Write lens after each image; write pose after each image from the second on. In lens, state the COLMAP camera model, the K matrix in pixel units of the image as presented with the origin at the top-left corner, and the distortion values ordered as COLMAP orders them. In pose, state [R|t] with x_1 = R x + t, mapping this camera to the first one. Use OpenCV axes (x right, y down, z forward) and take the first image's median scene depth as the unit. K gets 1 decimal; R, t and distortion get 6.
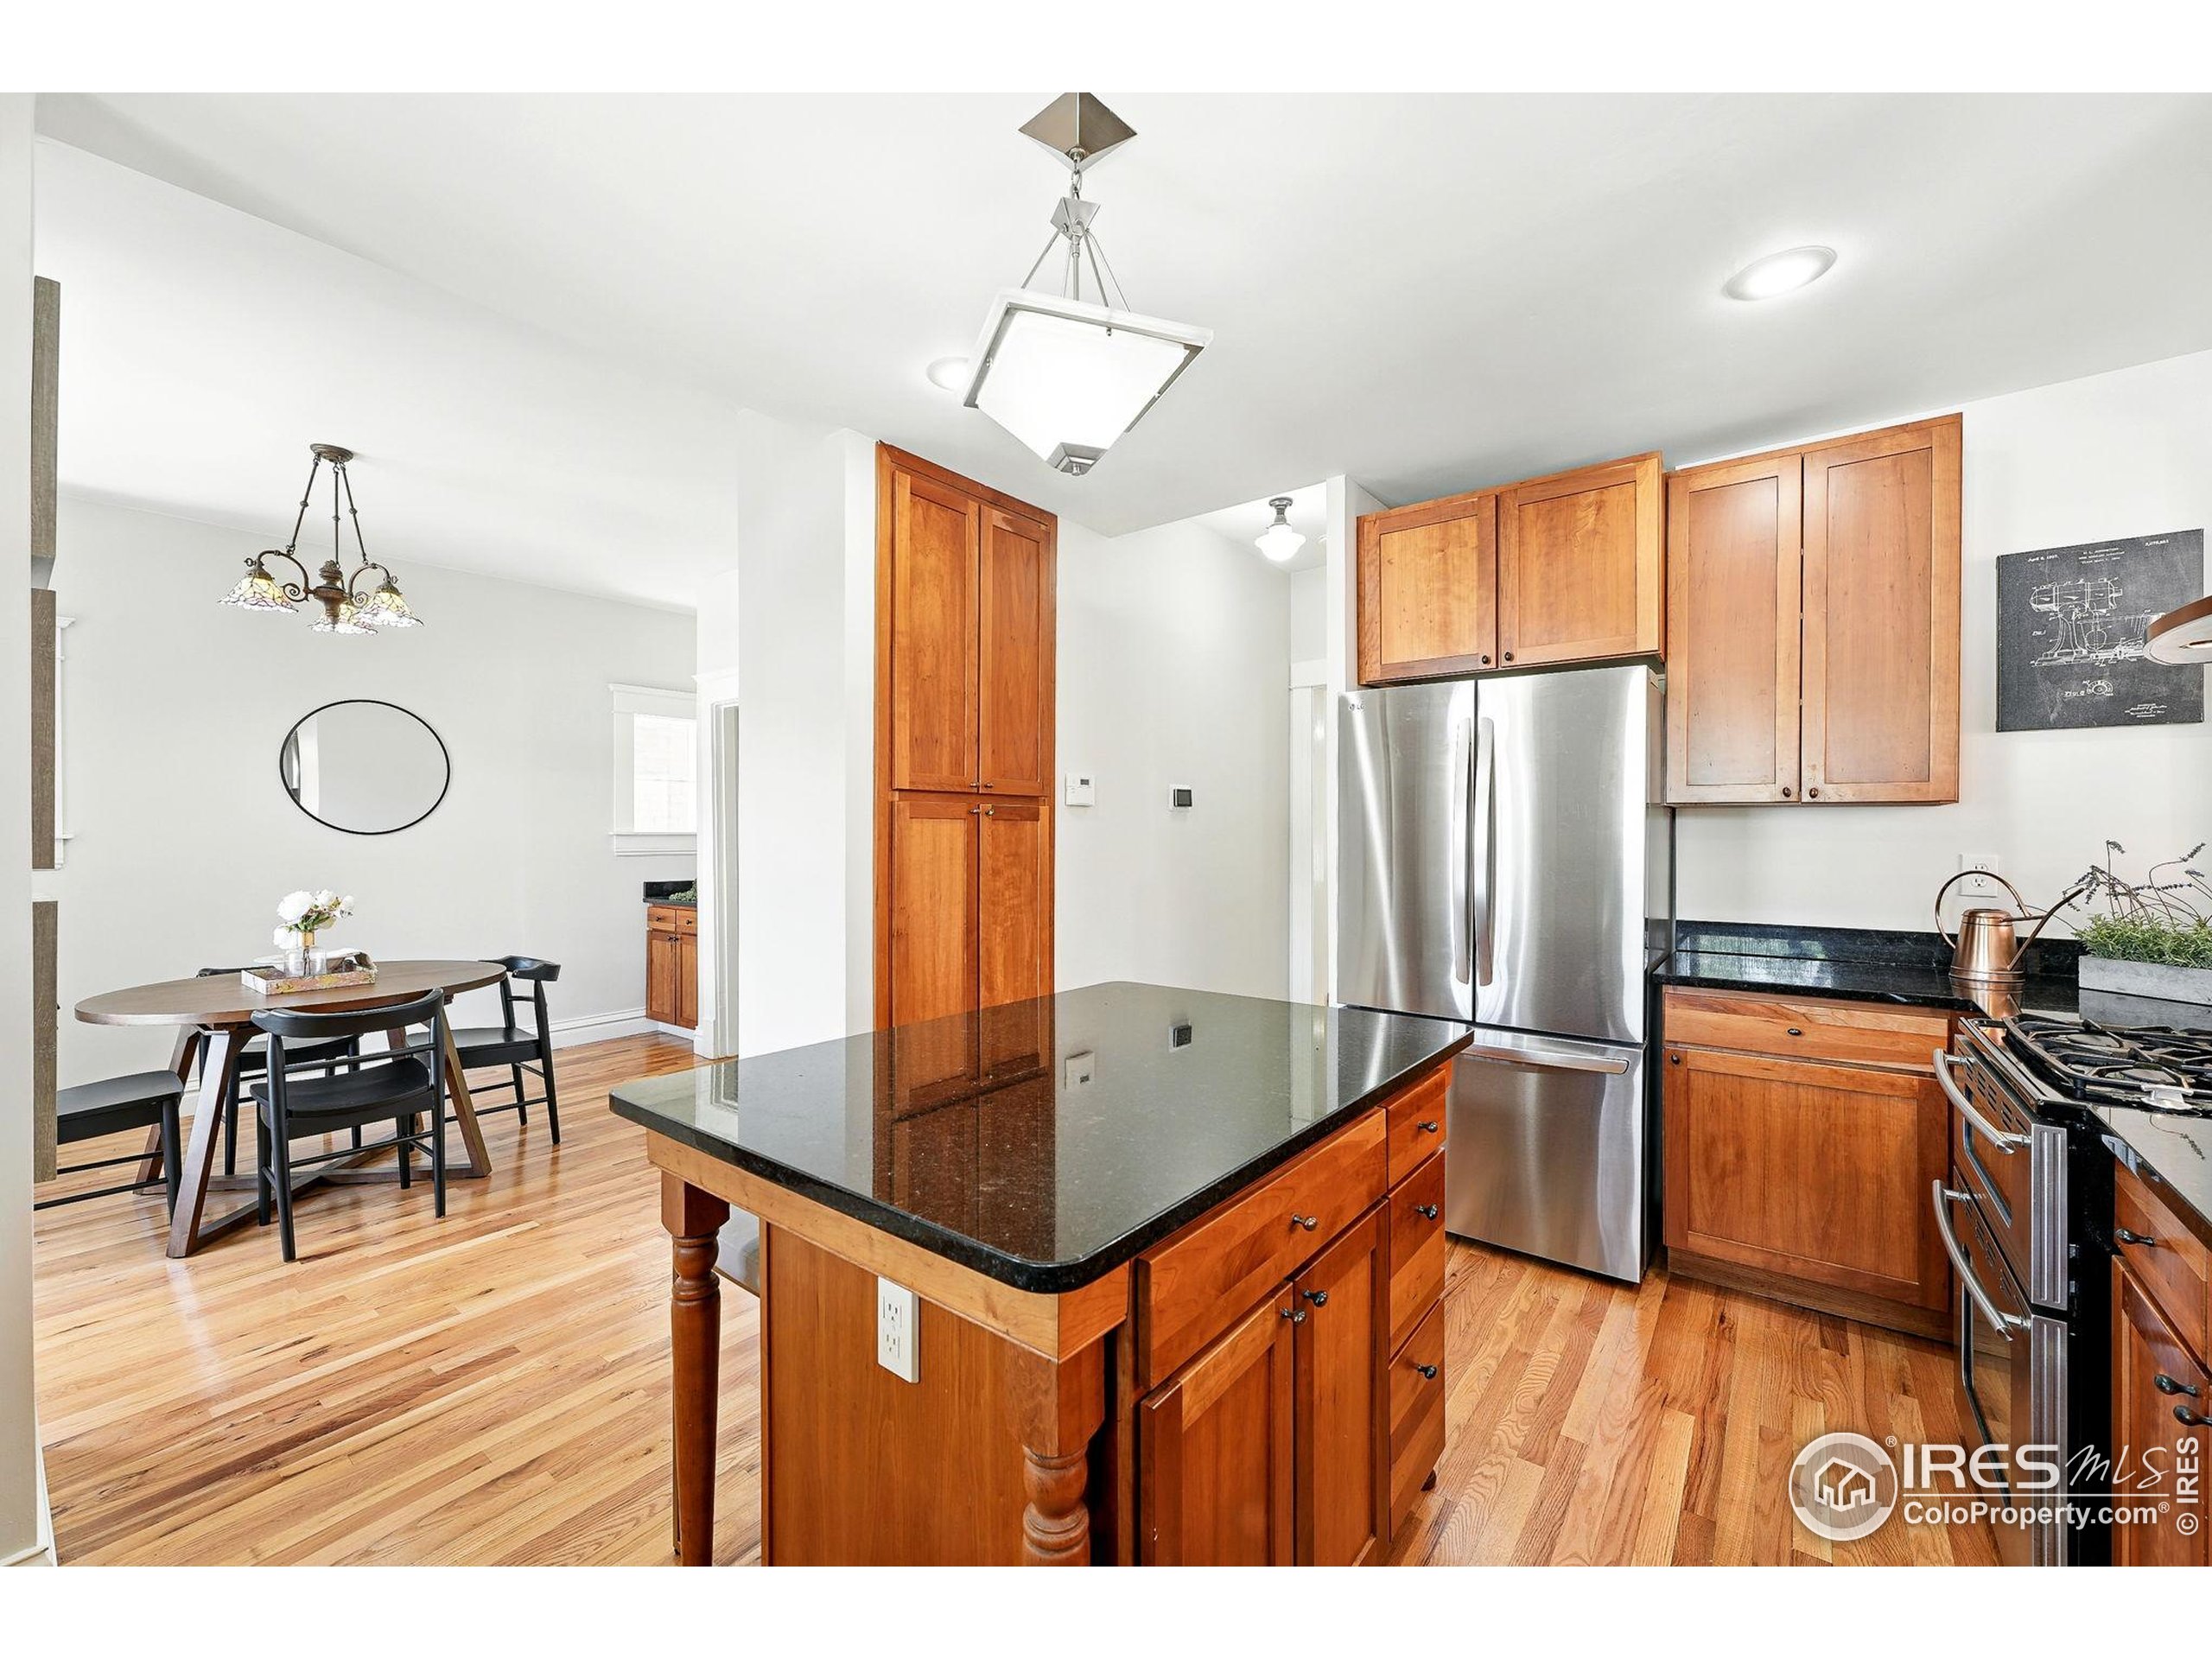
lens RADIAL K [[871.2, 0, 1092.9], [0, 871.2, 834.6], [0, 0, 1]] dist [-0.002620, -0.000263]
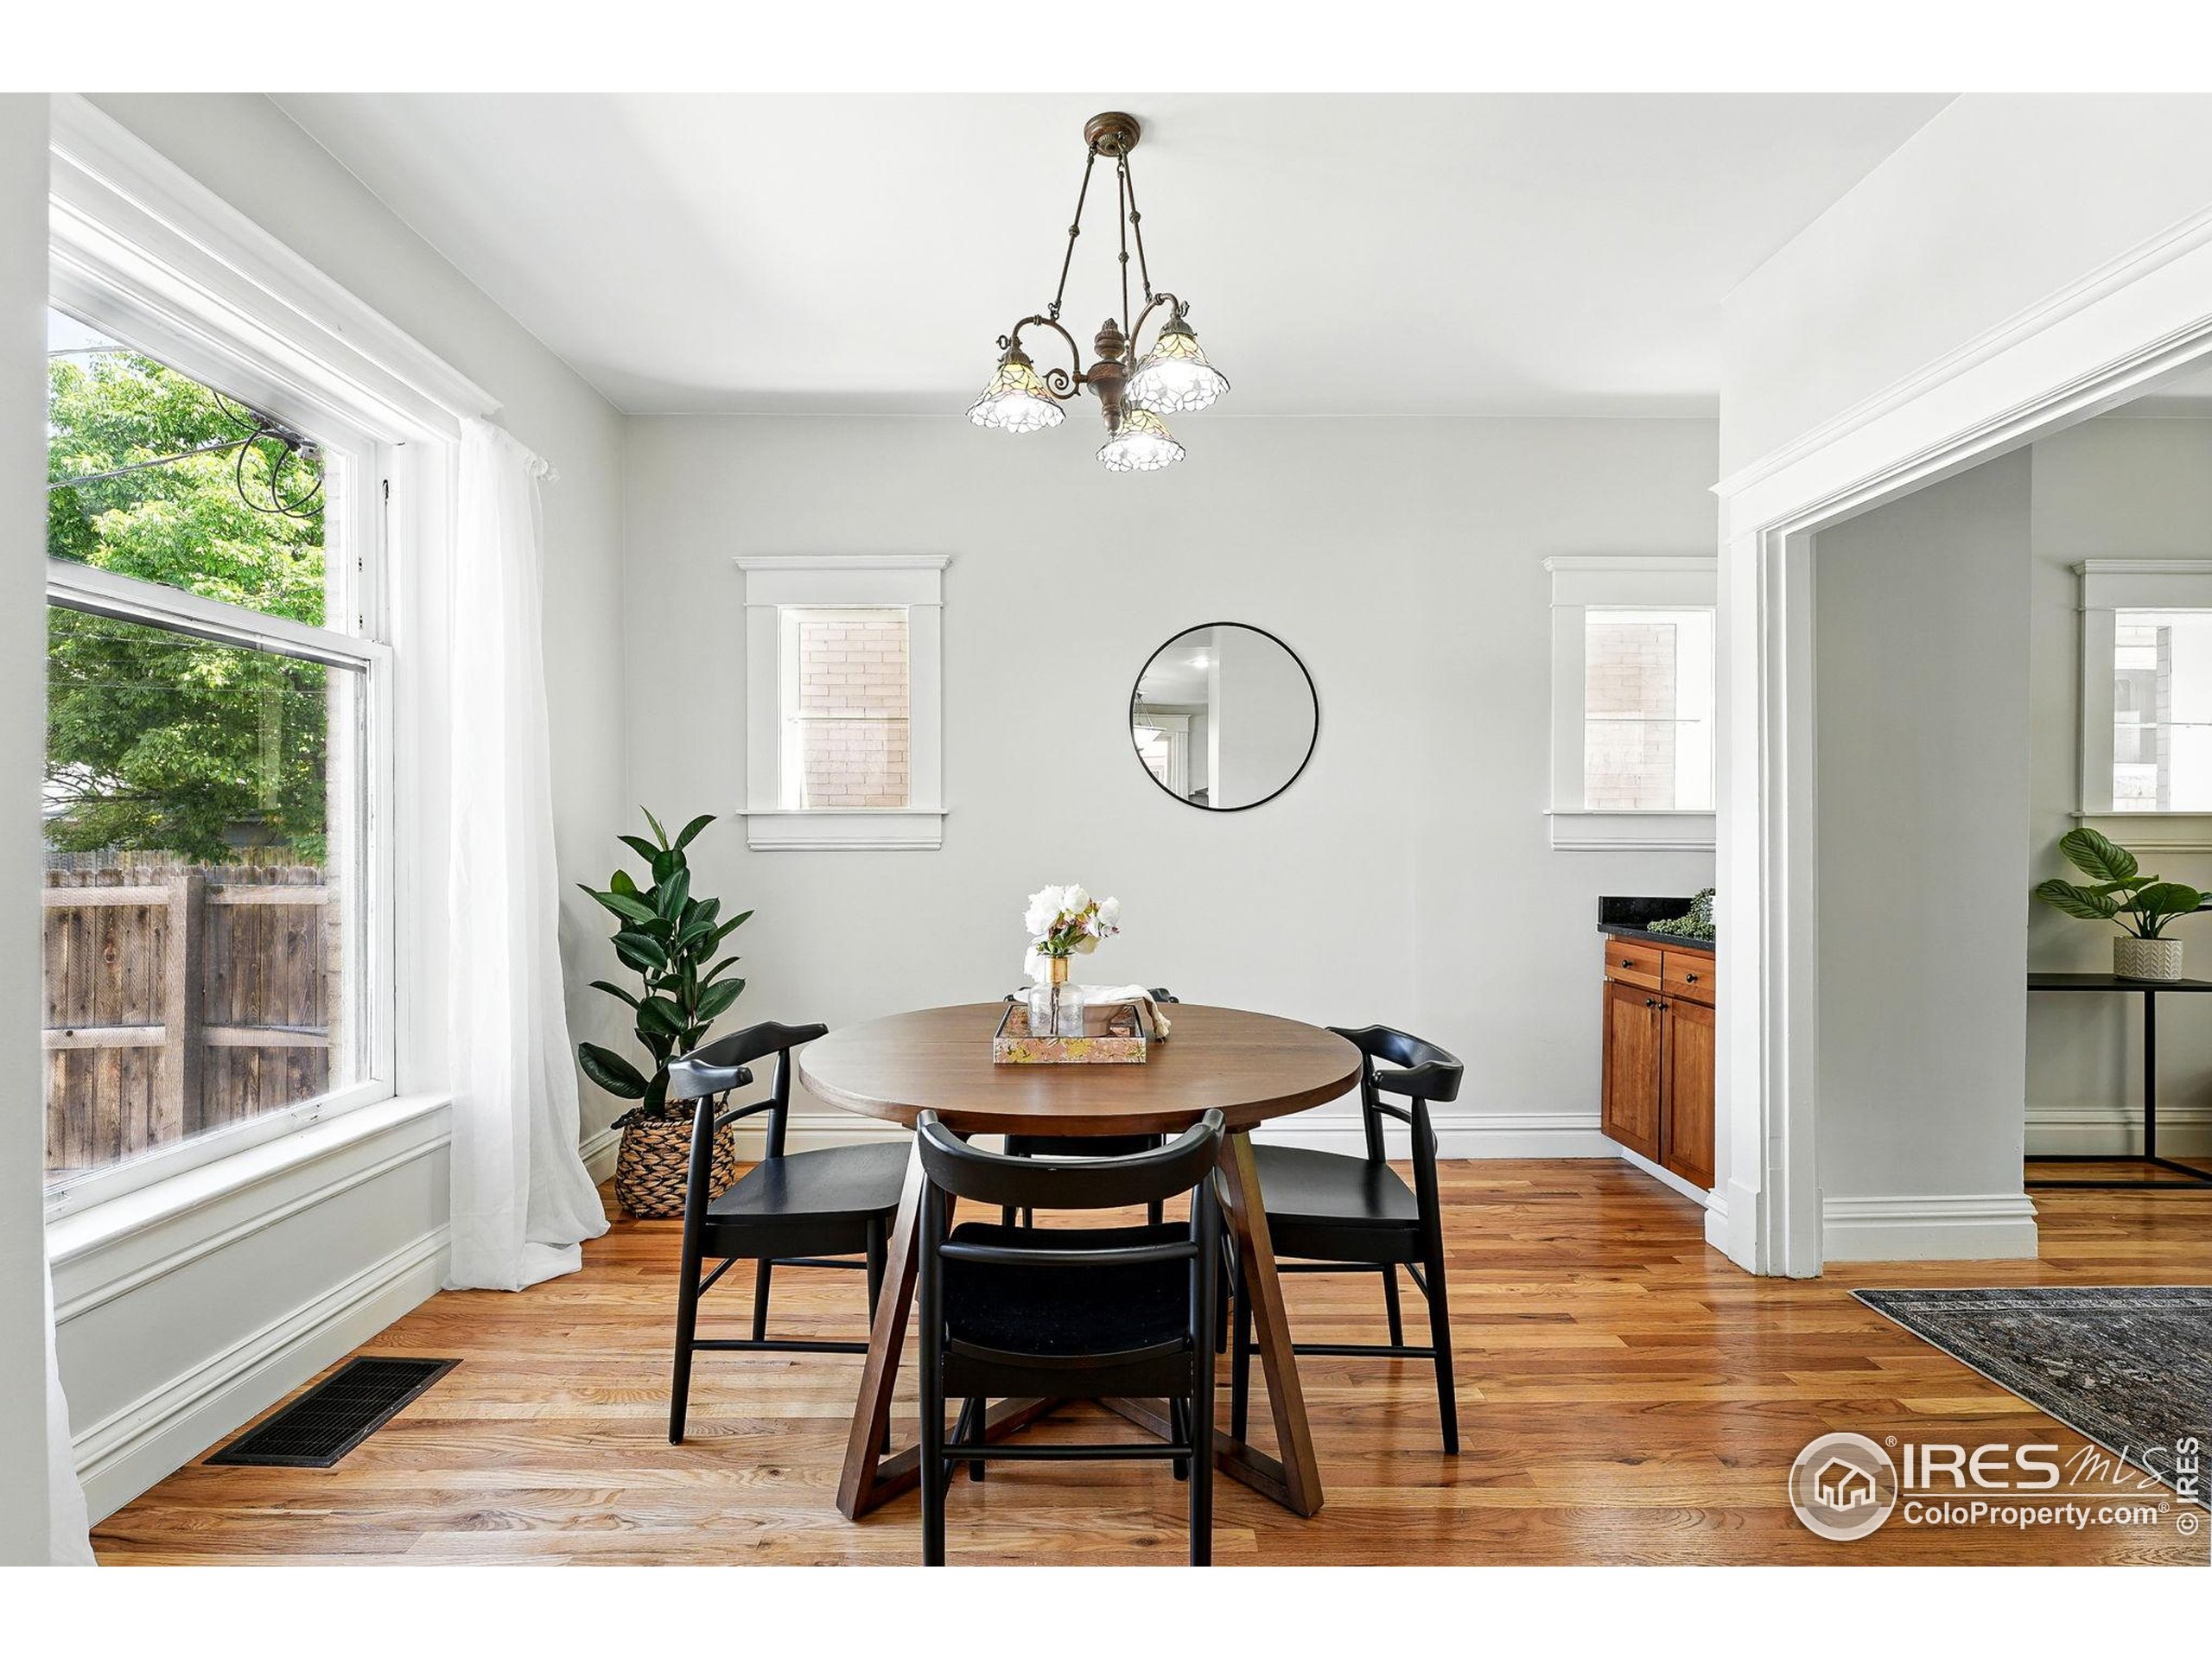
lens RADIAL K [[1035.5, 0, 1073.5], [0, 1035.5, 832.4], [0, 0, 1]] dist [-0.003066, 0.000418]
pose [[0.610122, 0.003791, -0.792298, -0.315162], [-0.008143, 0.999966, -0.001486, 0.027277], [0.792265, 0.007358, 0.610132, 0.518636]]
